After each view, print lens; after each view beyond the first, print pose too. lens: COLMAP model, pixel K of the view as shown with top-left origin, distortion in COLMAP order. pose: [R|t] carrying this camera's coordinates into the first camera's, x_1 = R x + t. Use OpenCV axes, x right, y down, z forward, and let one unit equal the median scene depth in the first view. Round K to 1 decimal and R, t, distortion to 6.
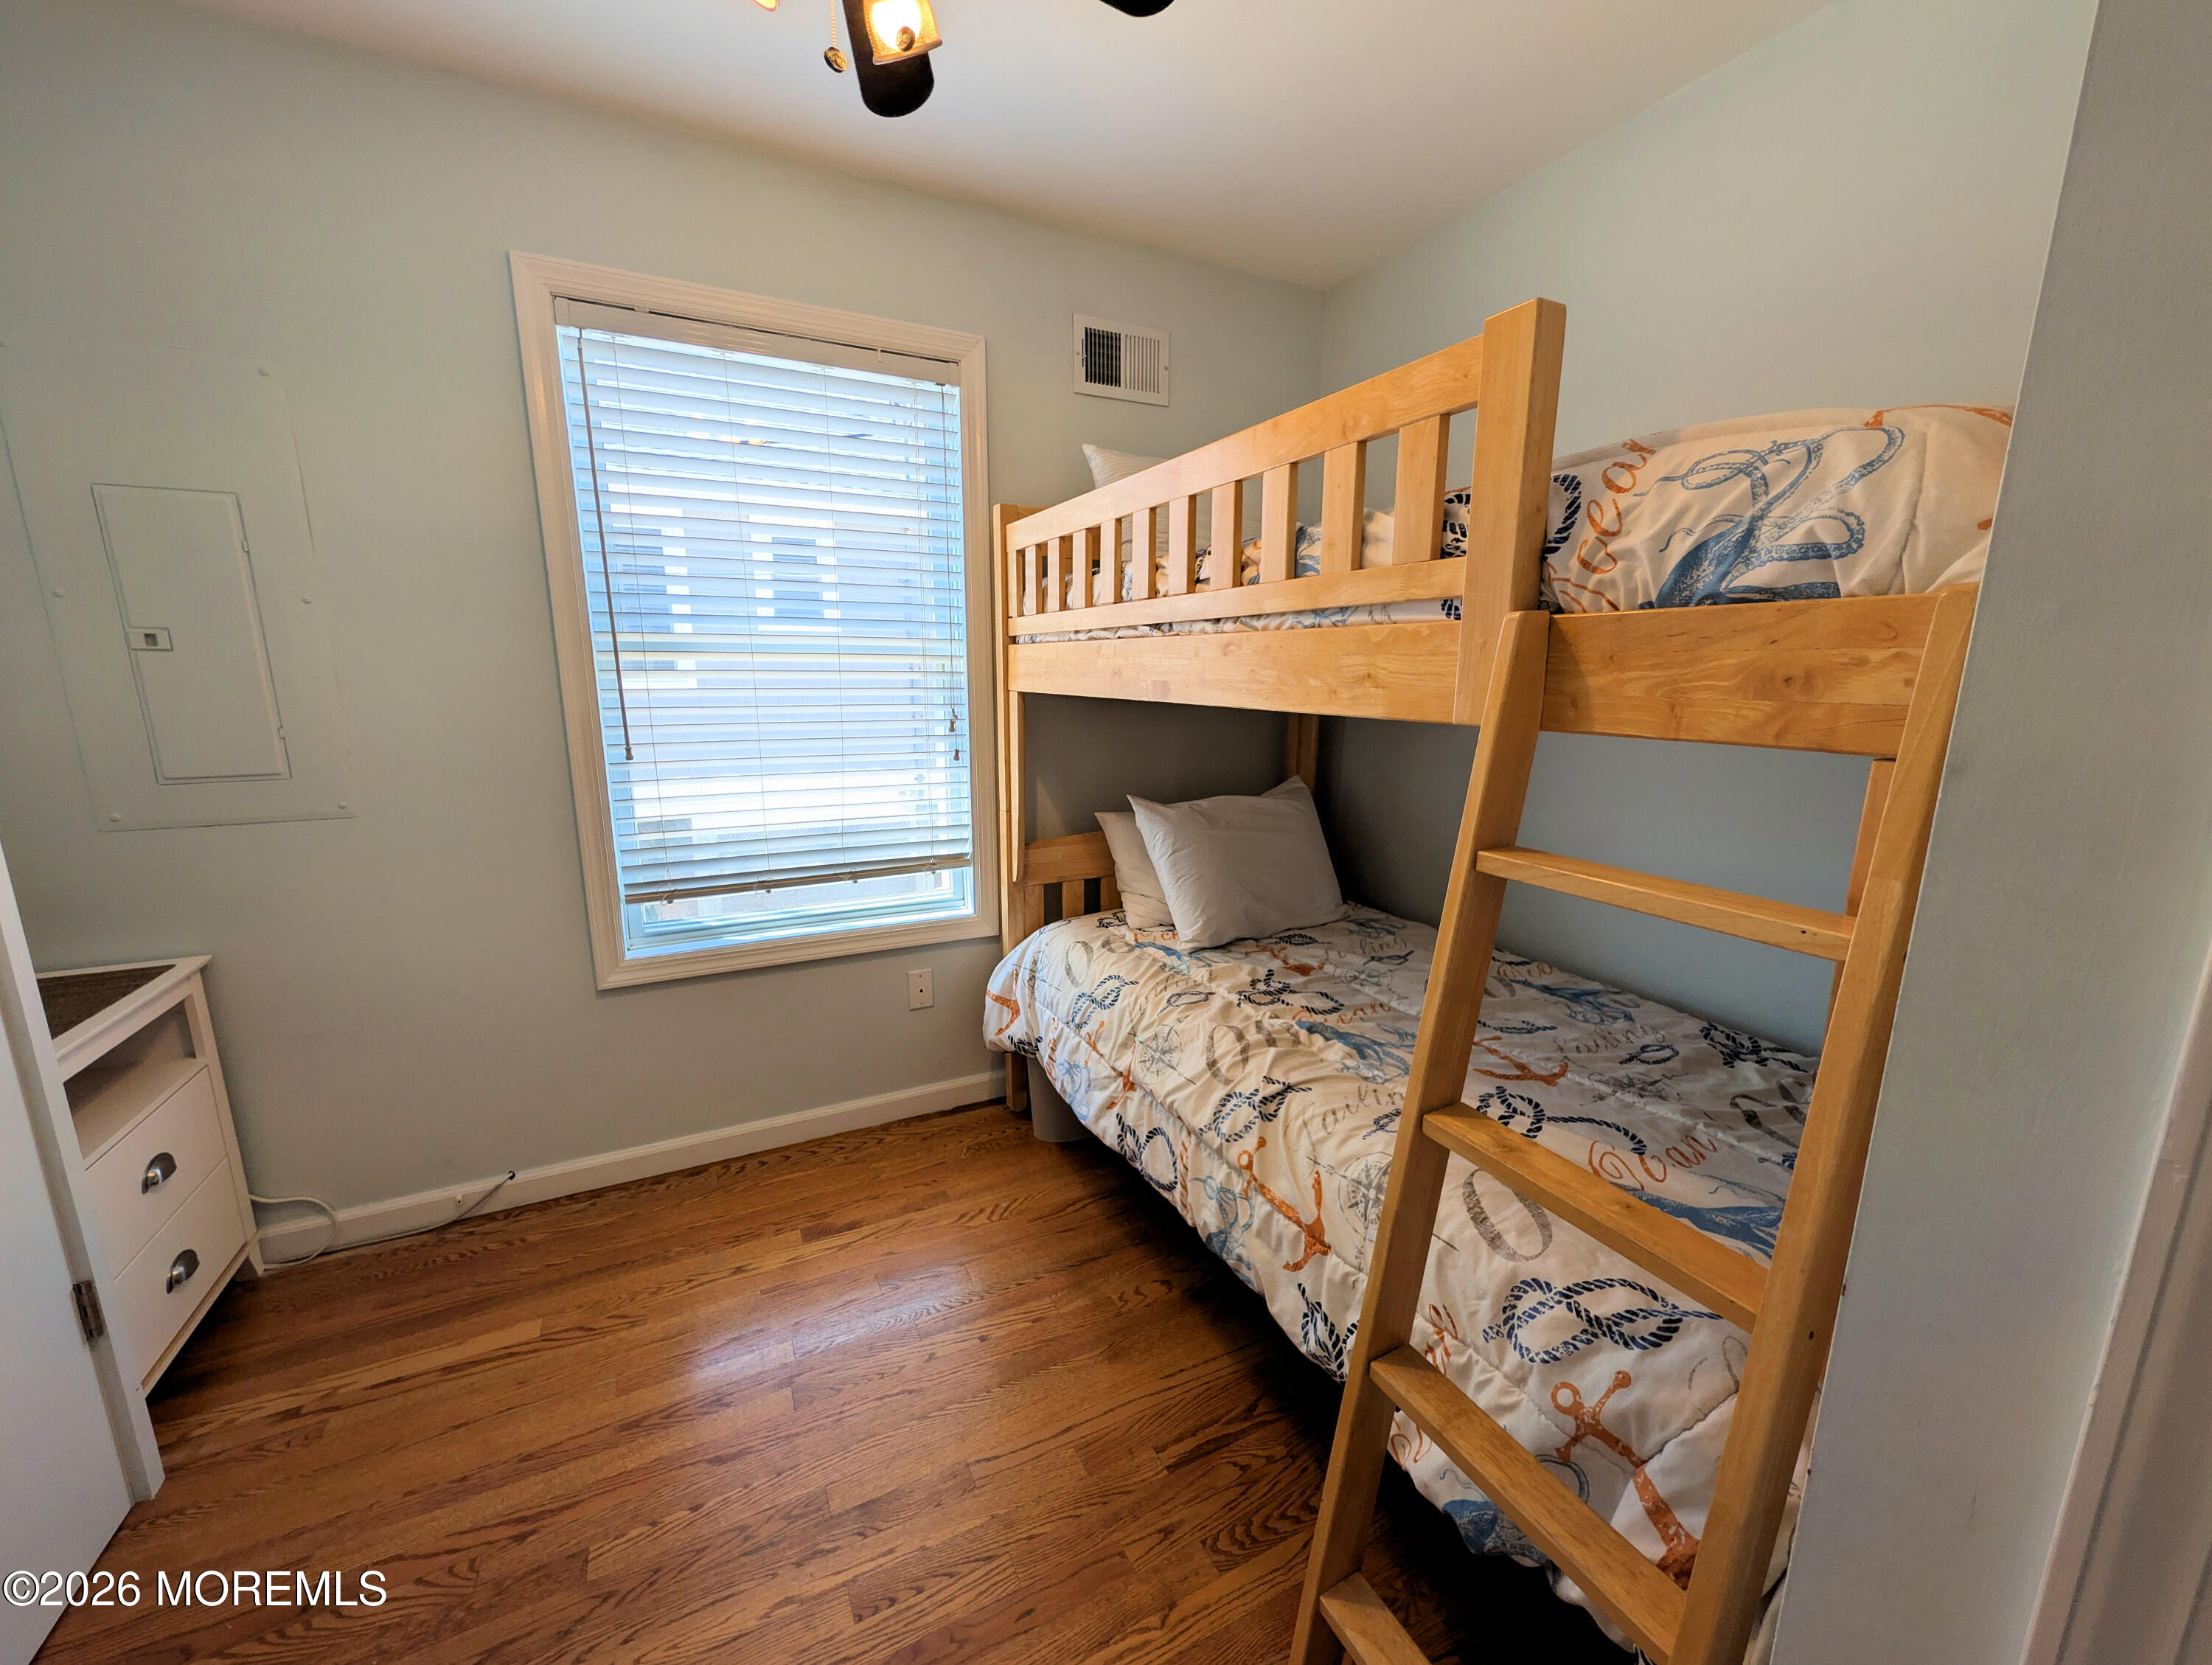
lens RADIAL K [[851.4, 0, 1104.4], [0, 851.4, 840.5], [0, 0, 1]] dist [-0.001001, 0.000264]
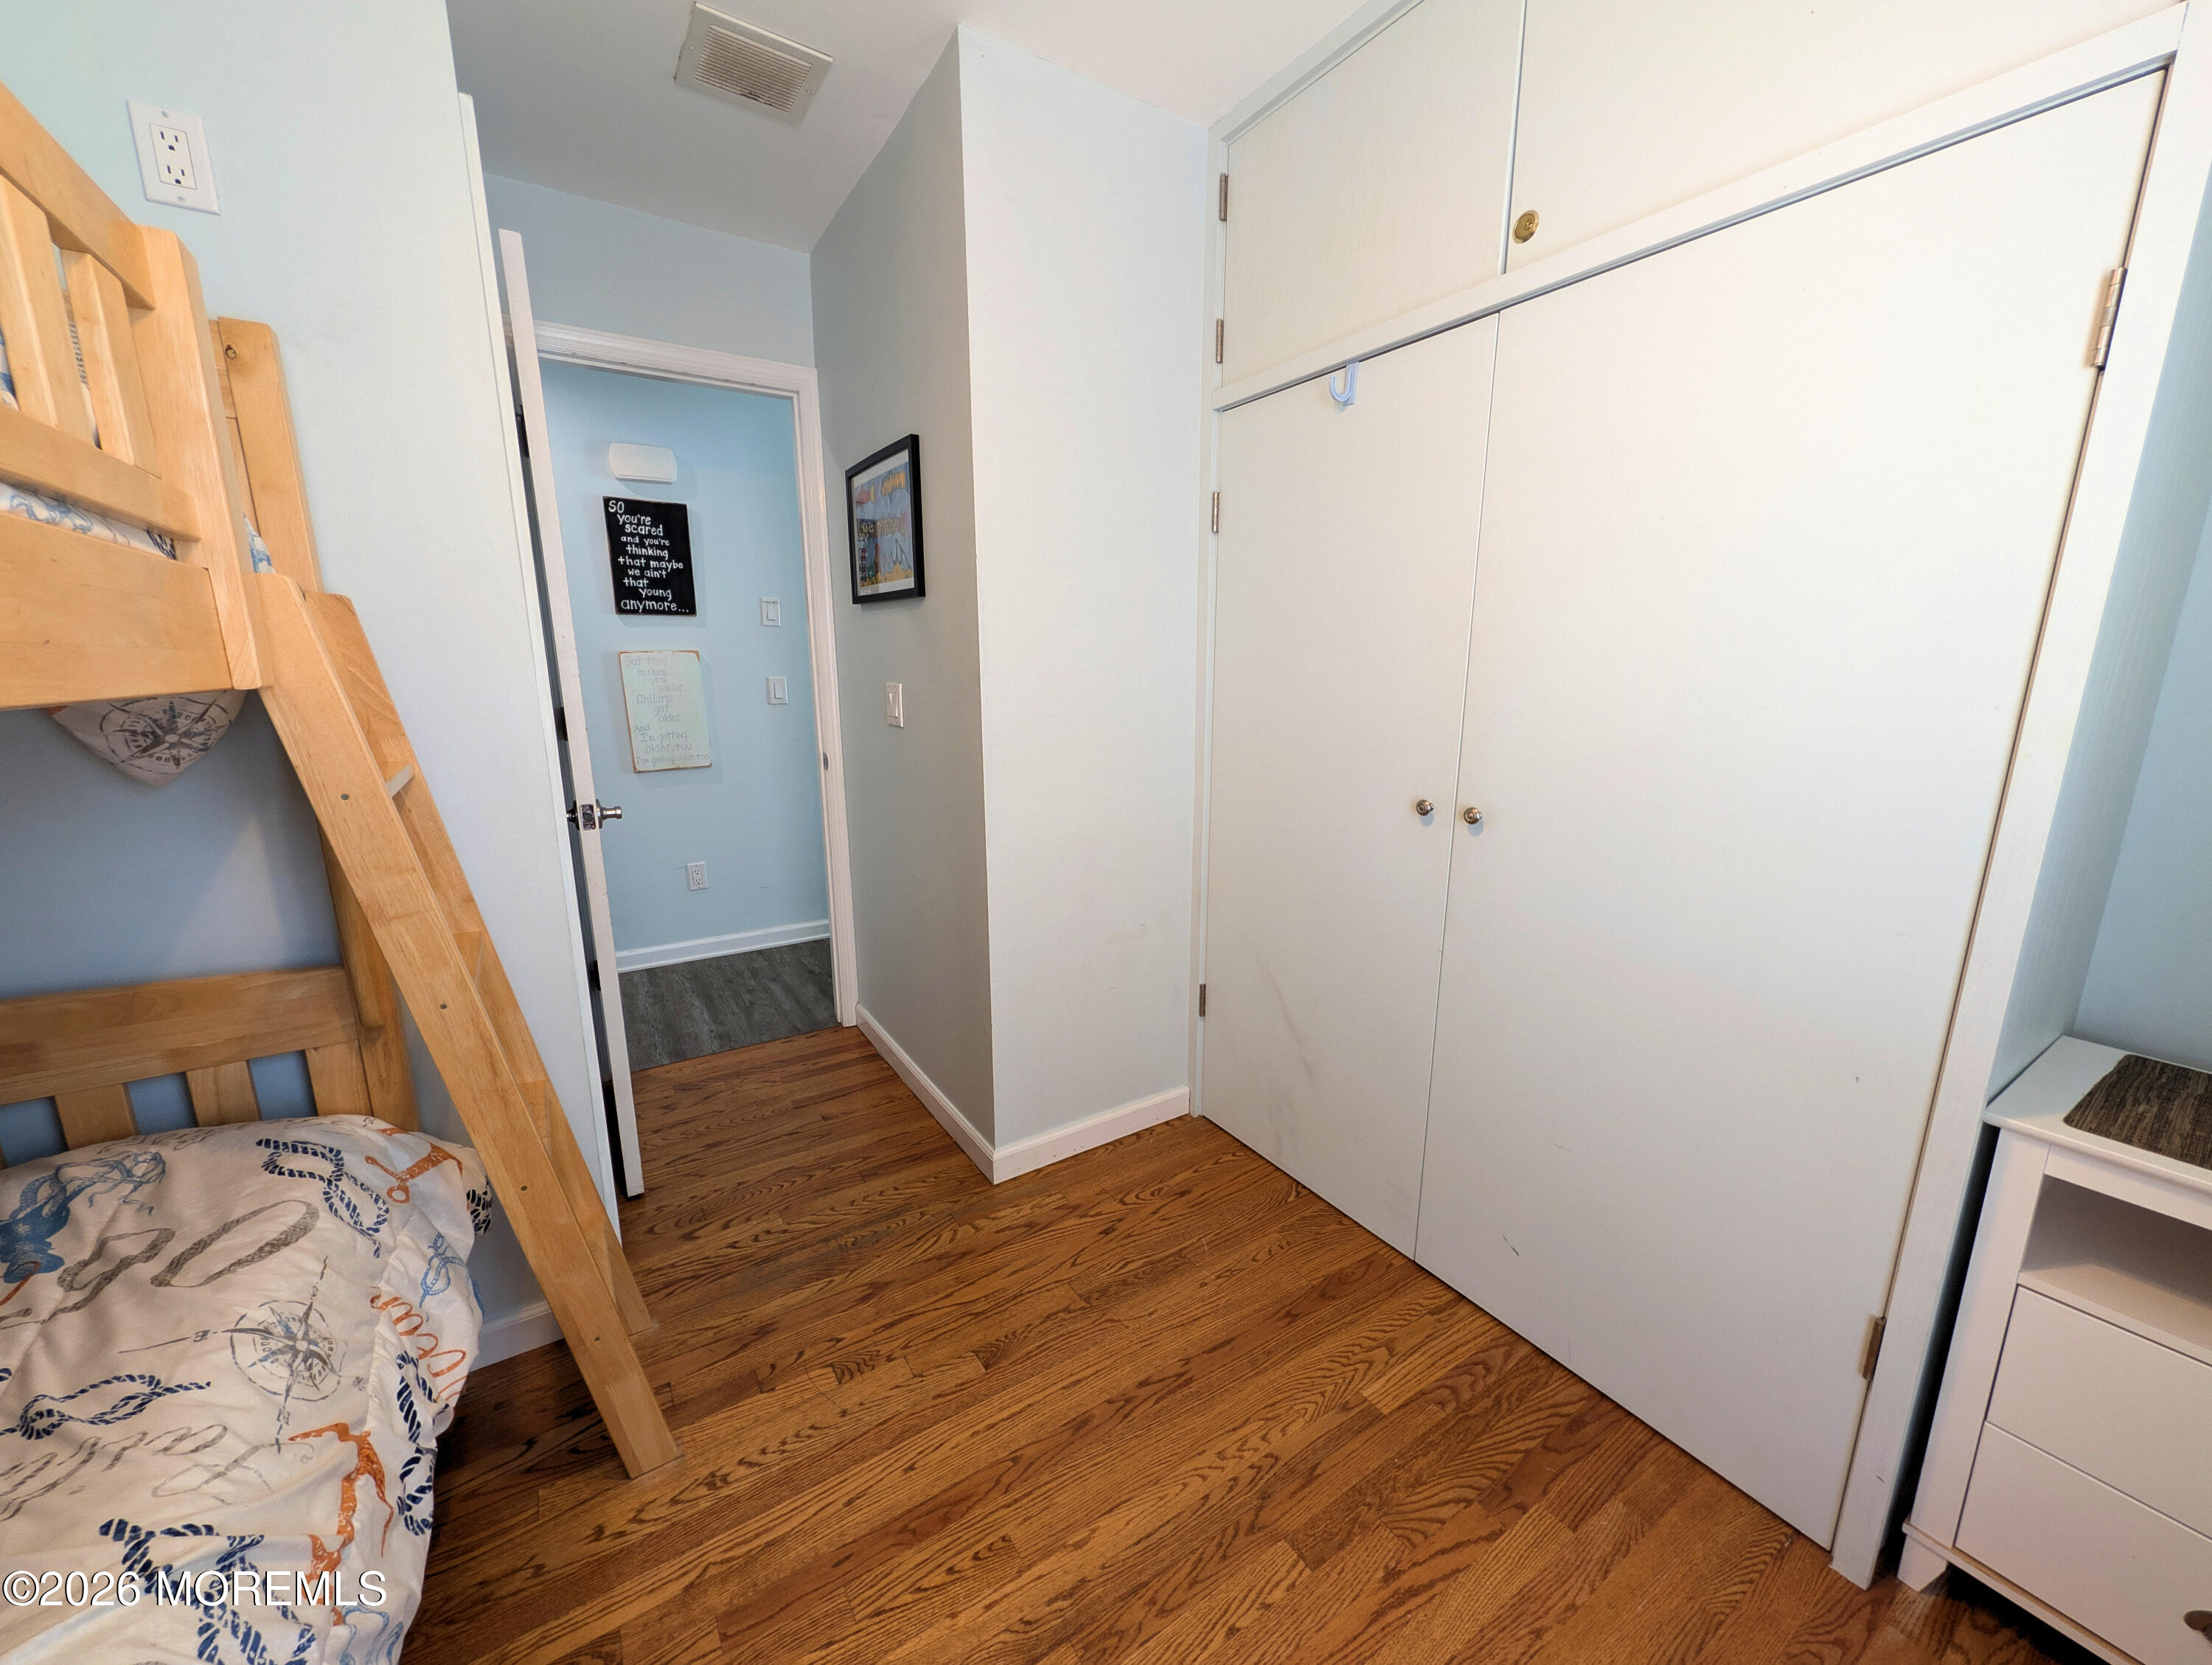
lens RADIAL K [[851.4, 0, 1104.4], [0, 851.4, 840.5], [0, 0, 1]] dist [-0.001001, 0.000264]
pose [[-0.993690, 0.007769, -0.111895, -0.282841], [-0.037701, 0.916422, 0.398433, -0.289304], [0.105639, 0.400137, -0.910347, 1.538900]]
